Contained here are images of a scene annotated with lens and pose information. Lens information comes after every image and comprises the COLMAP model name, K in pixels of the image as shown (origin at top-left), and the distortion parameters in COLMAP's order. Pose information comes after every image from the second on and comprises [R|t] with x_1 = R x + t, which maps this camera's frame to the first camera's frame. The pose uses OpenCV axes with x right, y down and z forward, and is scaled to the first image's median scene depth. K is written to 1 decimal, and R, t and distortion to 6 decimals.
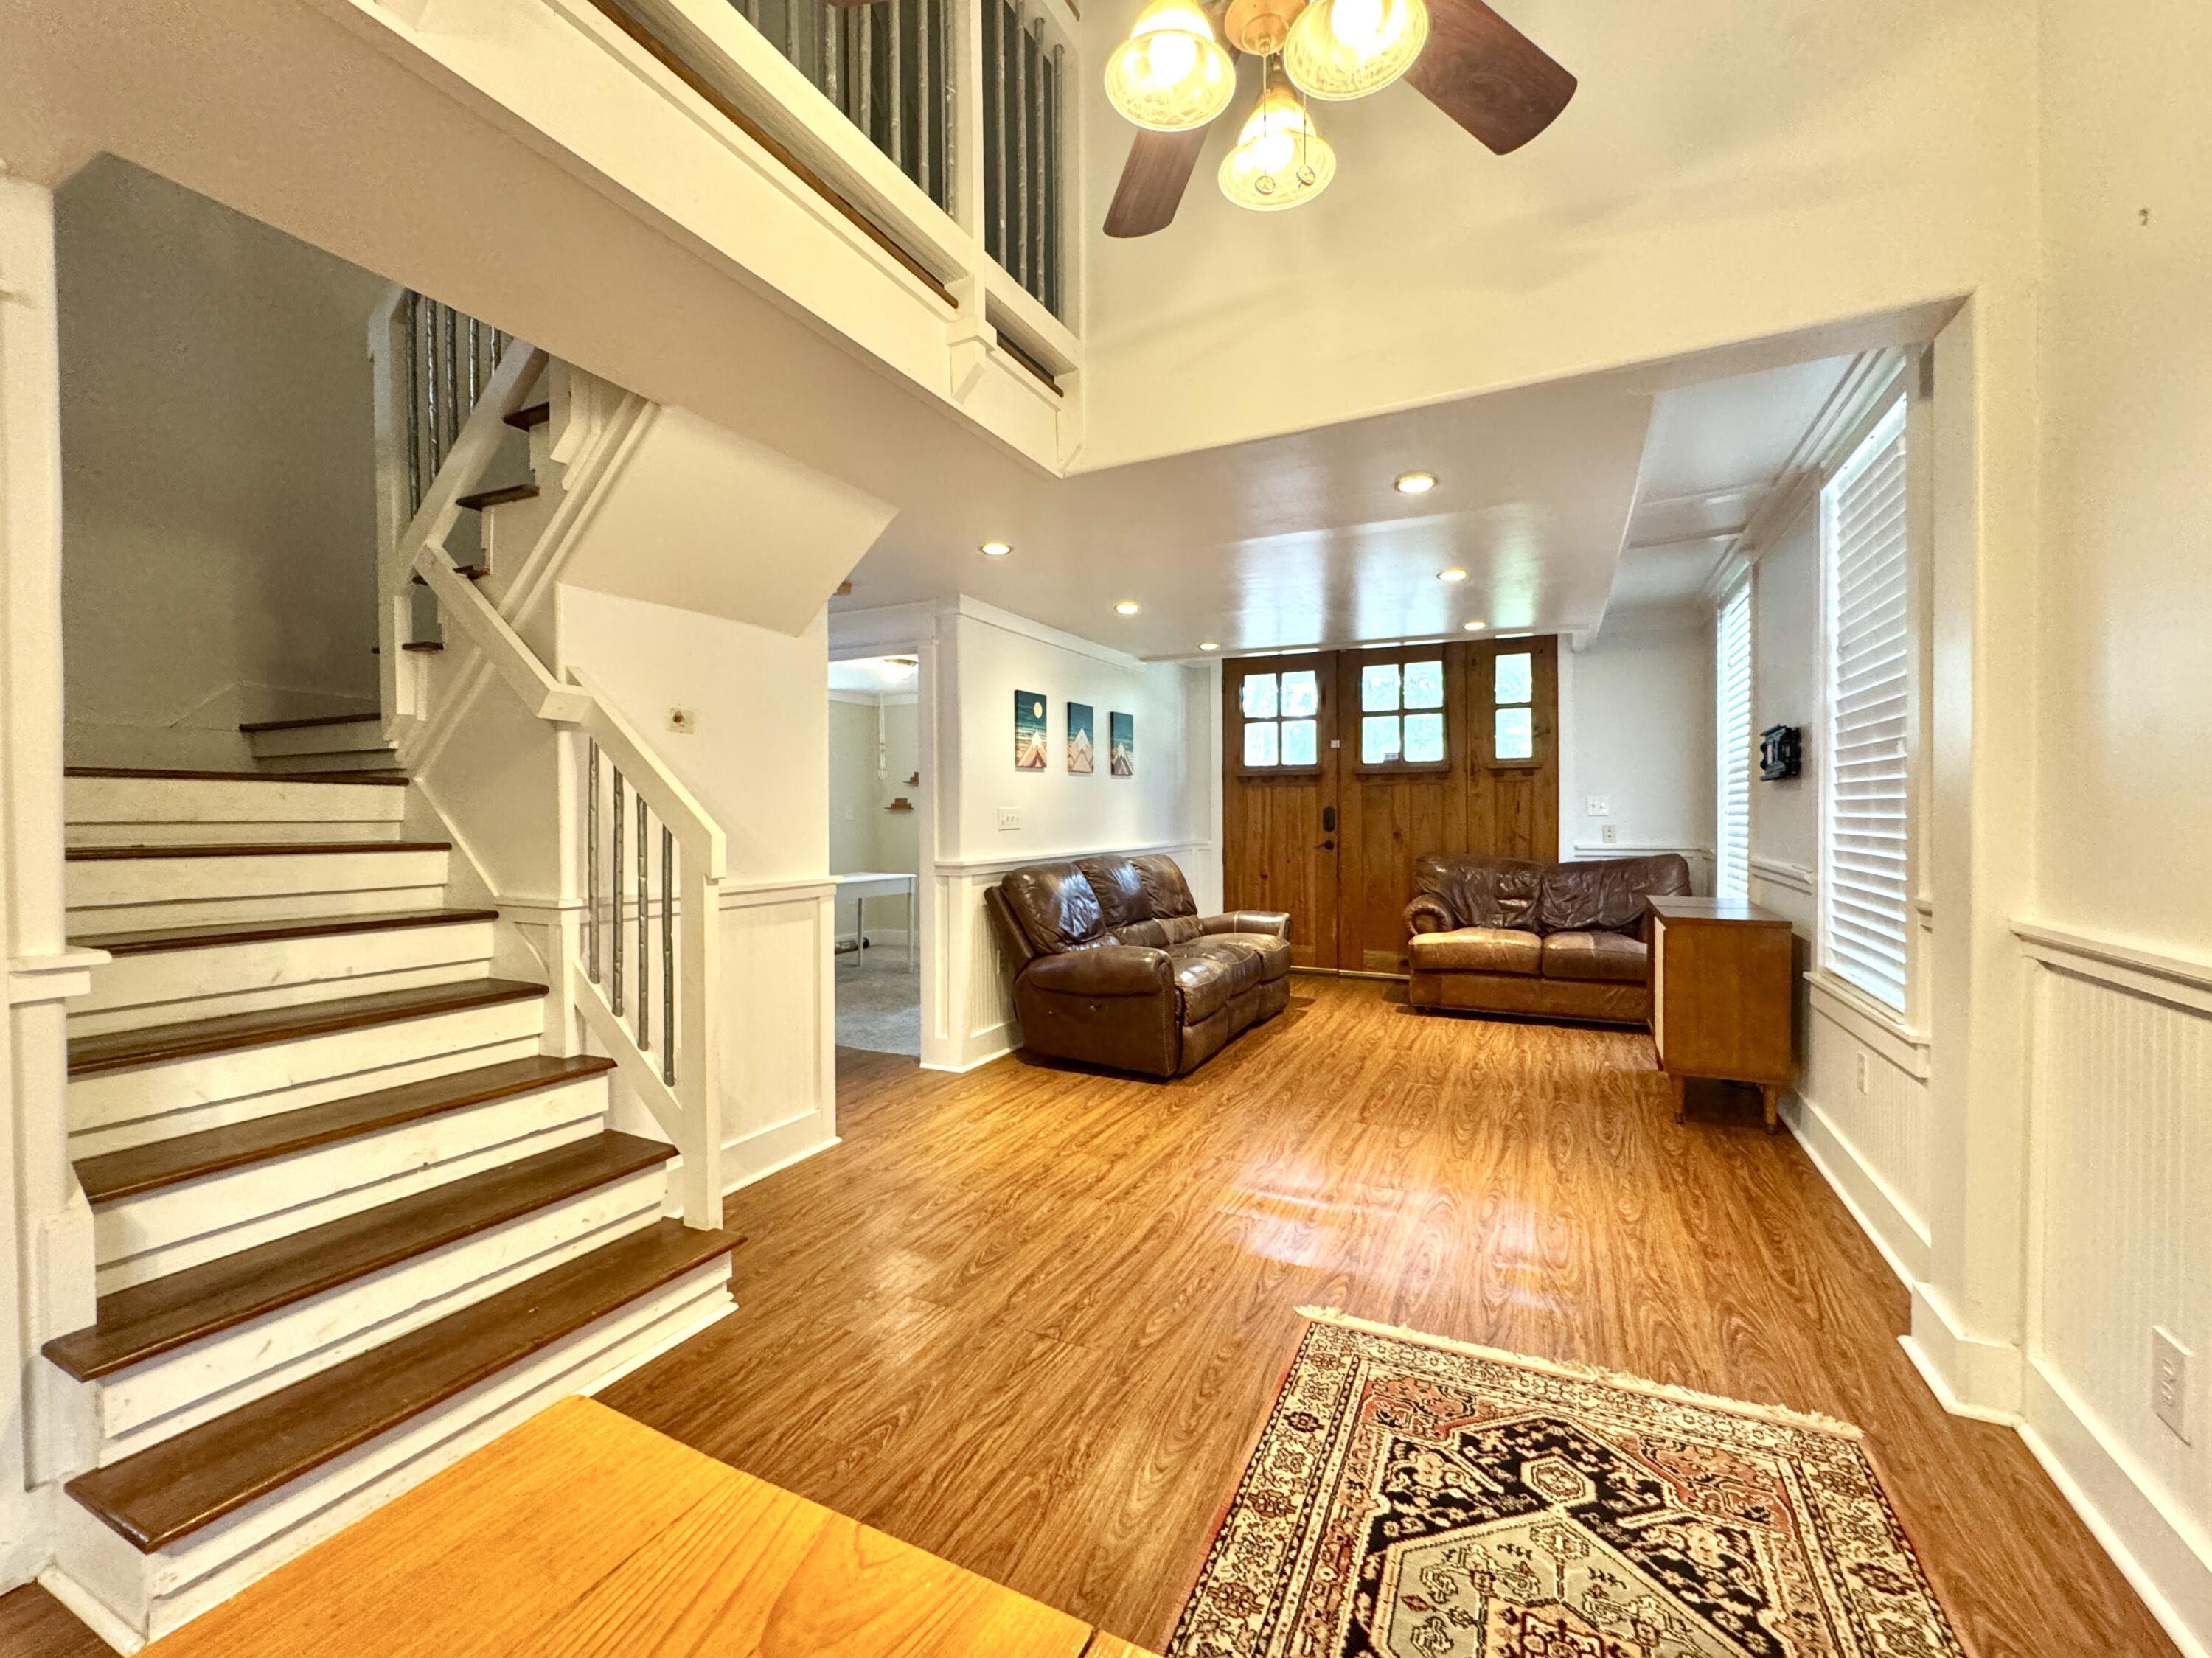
lens RADIAL K [[881.4, 0, 1118.9], [0, 881.4, 822.4], [0, 0, 1]] dist [-0.005870, 0.000013]
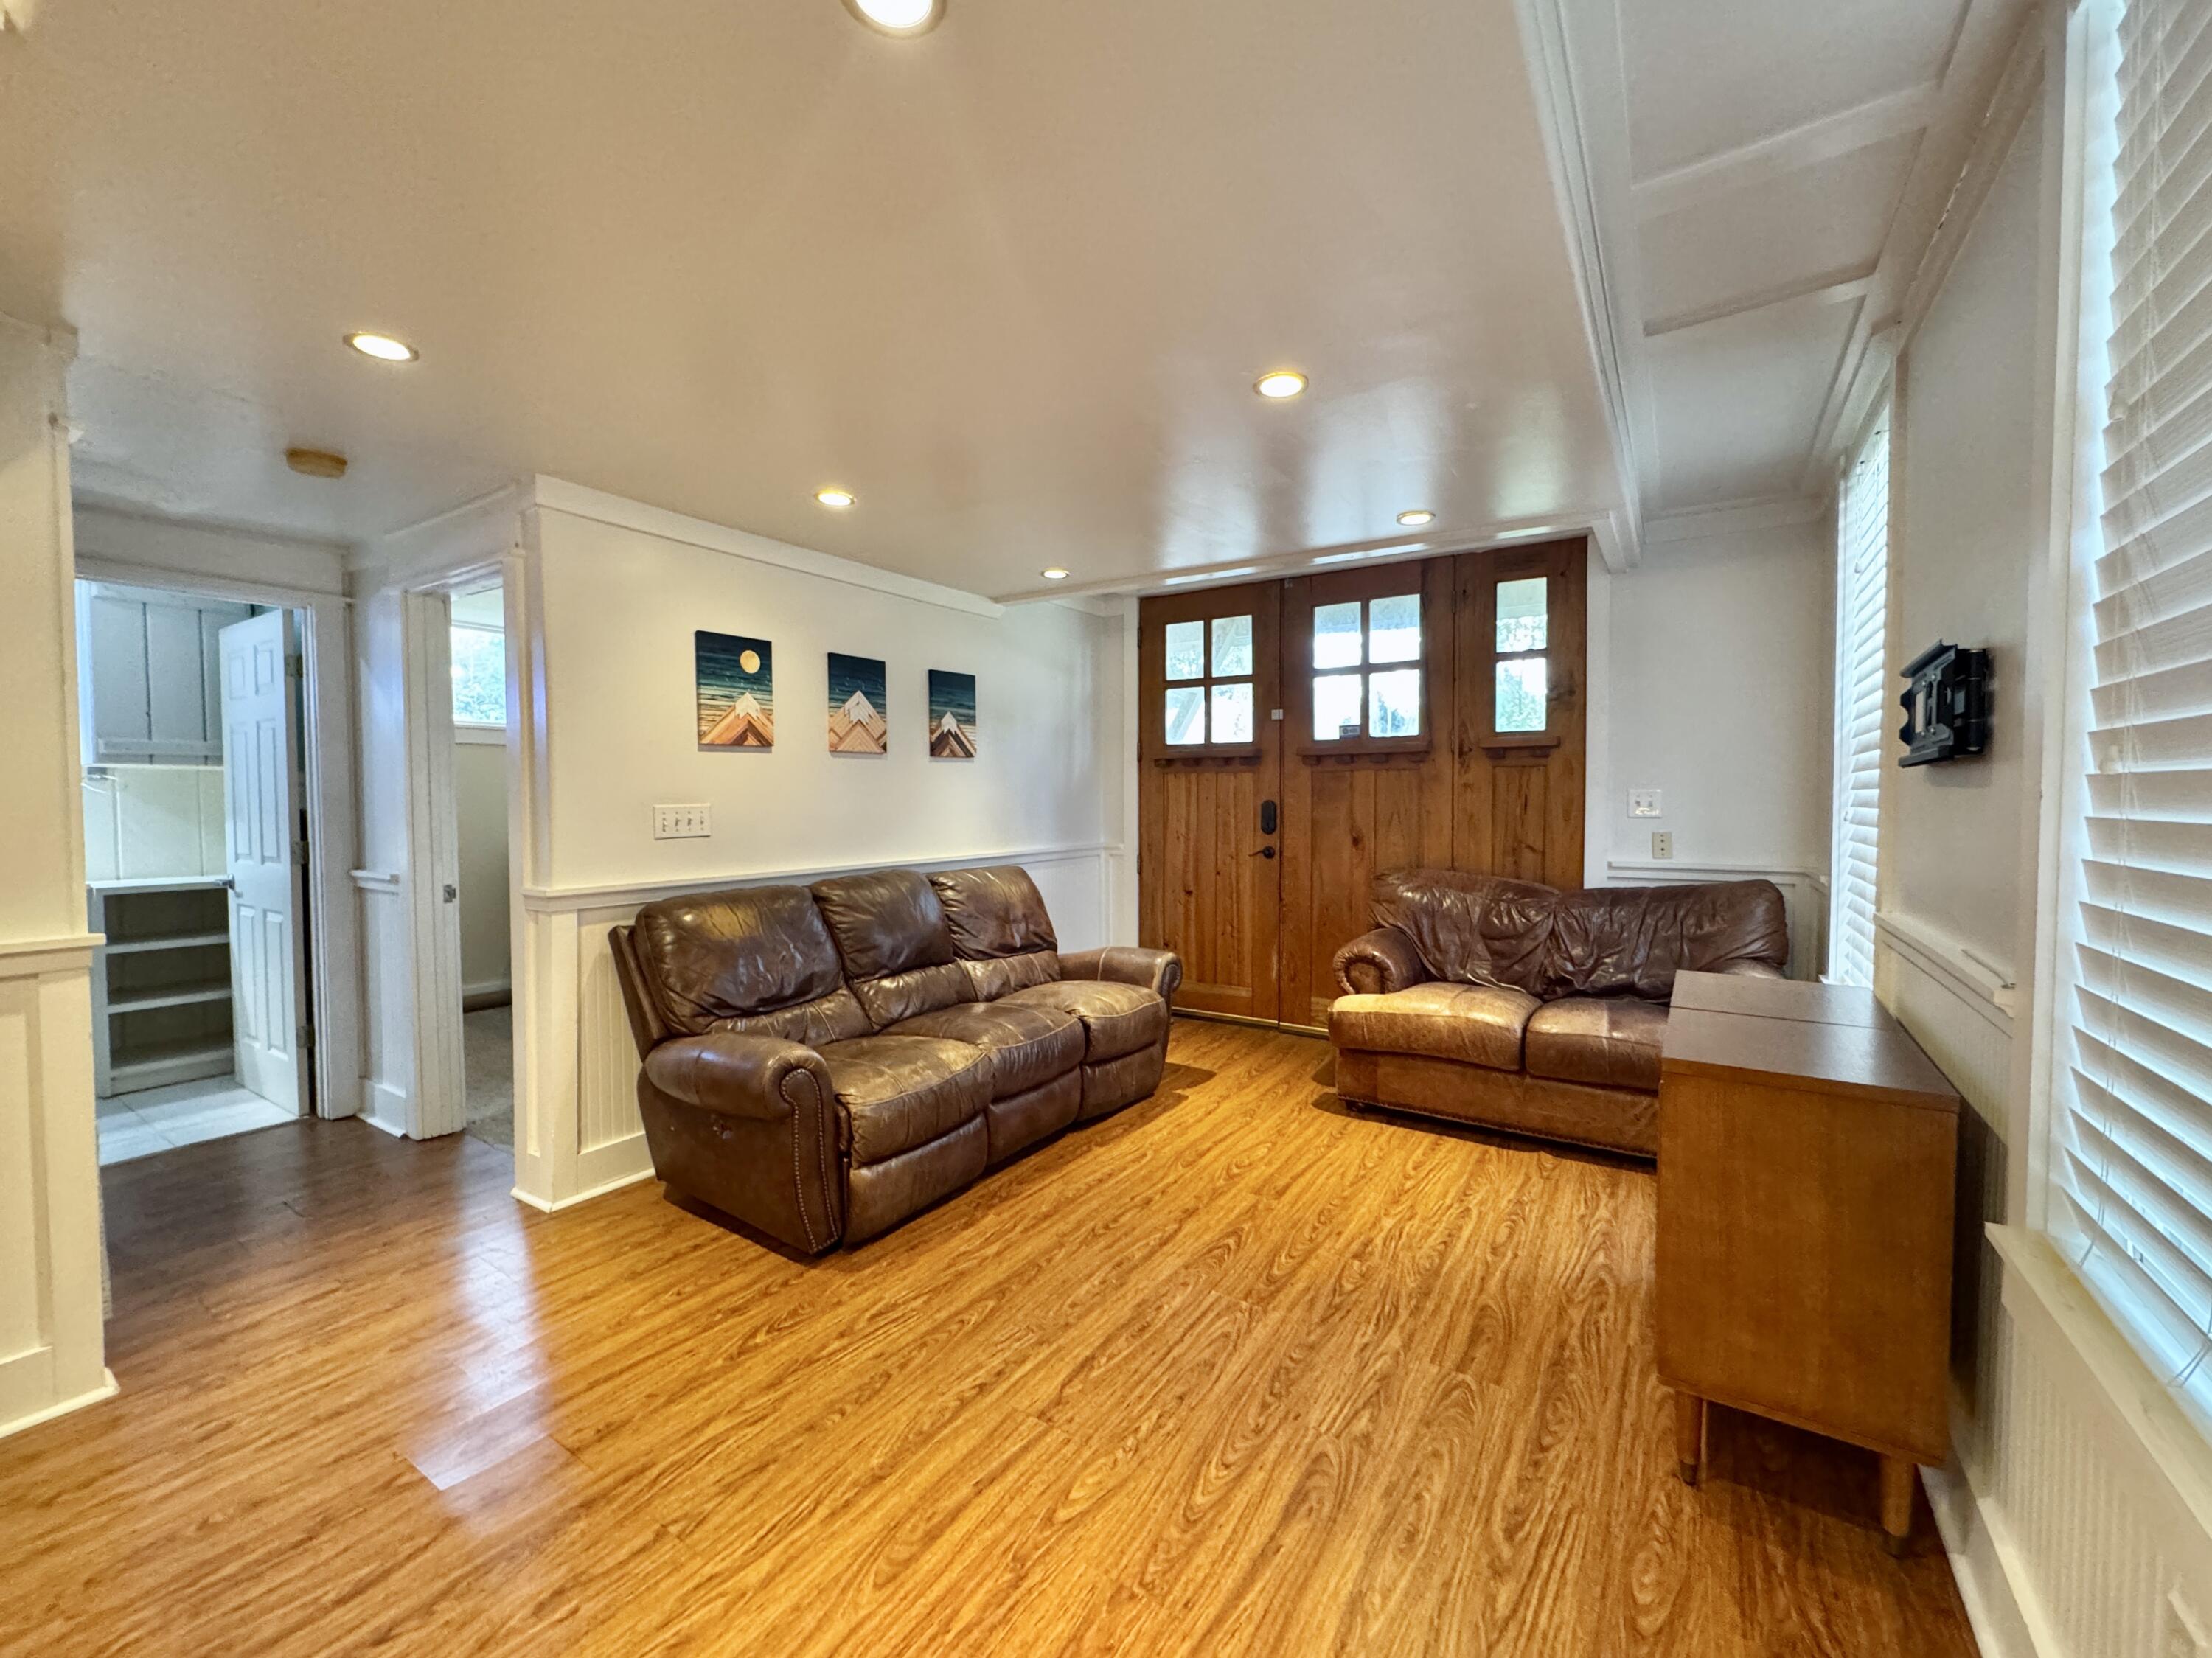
lens RADIAL K [[881.4, 0, 1106.3], [0, 881.4, 832.5], [0, 0, 1]] dist [-0.005870, 0.000013]
pose [[0.992810, 0.010295, -0.119255, 0.250387], [-0.006599, 0.999487, 0.031344, -0.017475], [0.119517, -0.030331, 0.992369, 0.331200]]
